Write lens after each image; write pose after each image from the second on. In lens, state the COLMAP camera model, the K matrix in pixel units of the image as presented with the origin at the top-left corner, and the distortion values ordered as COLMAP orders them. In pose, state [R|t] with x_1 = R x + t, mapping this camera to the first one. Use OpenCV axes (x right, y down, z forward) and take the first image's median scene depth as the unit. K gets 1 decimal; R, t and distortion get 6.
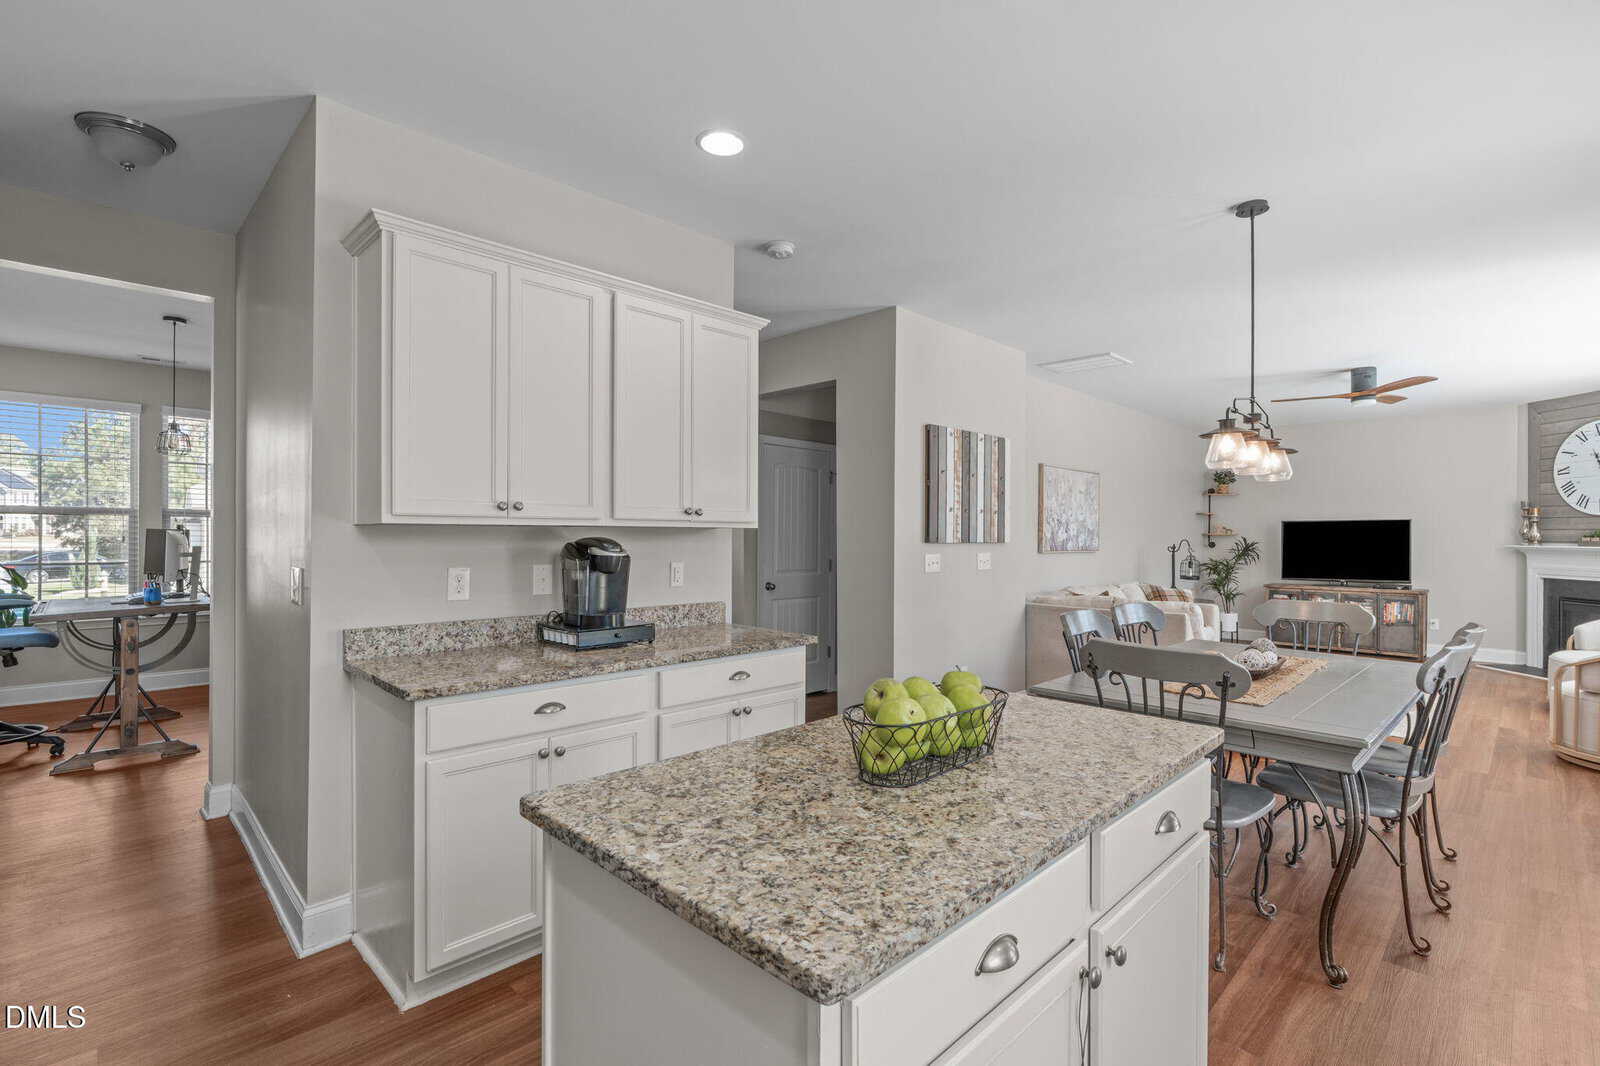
lens RADIAL K [[723.7, 0, 804.3], [0, 723.7, 531.8], [0, 0, 1]] dist [-0.007902, 0.003219]
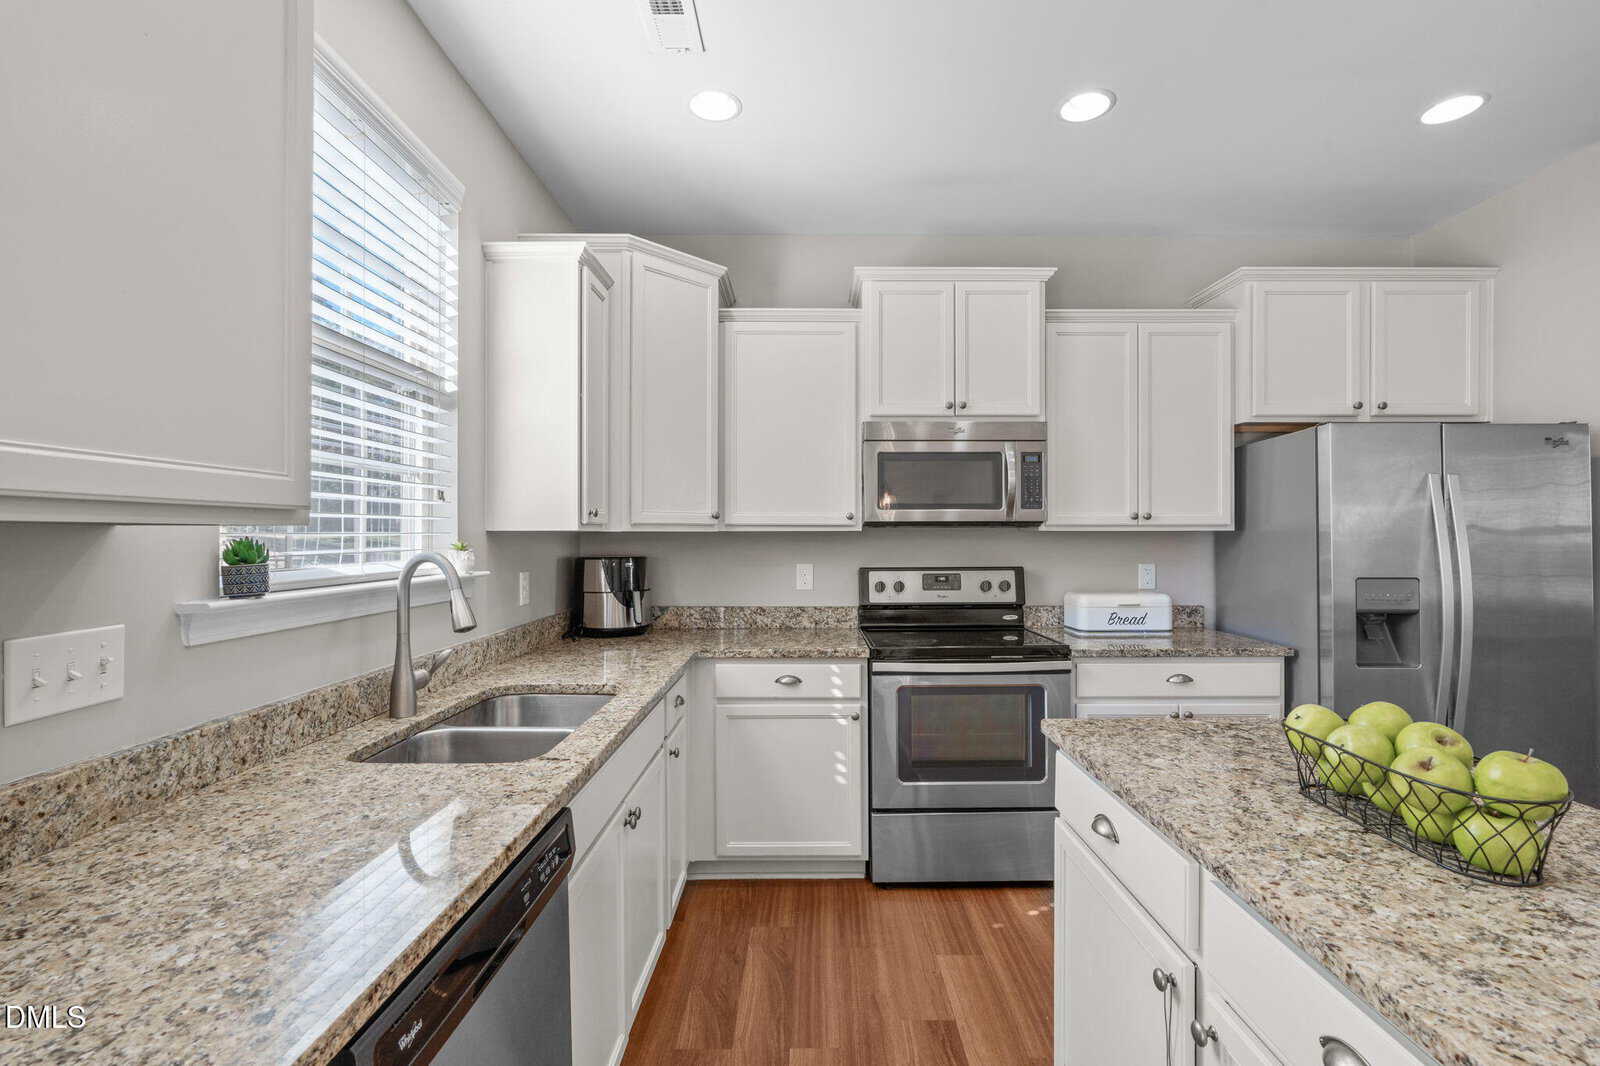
lens RADIAL K [[723.7, 0, 802.1], [0, 723.7, 536.0], [0, 0, 1]] dist [-0.007902, 0.003219]
pose [[-0.711410, -0.003035, -0.702770, 0.653132], [0.002336, 0.999975, -0.006683, 0.005538], [0.702773, -0.006396, -0.711385, 0.611388]]
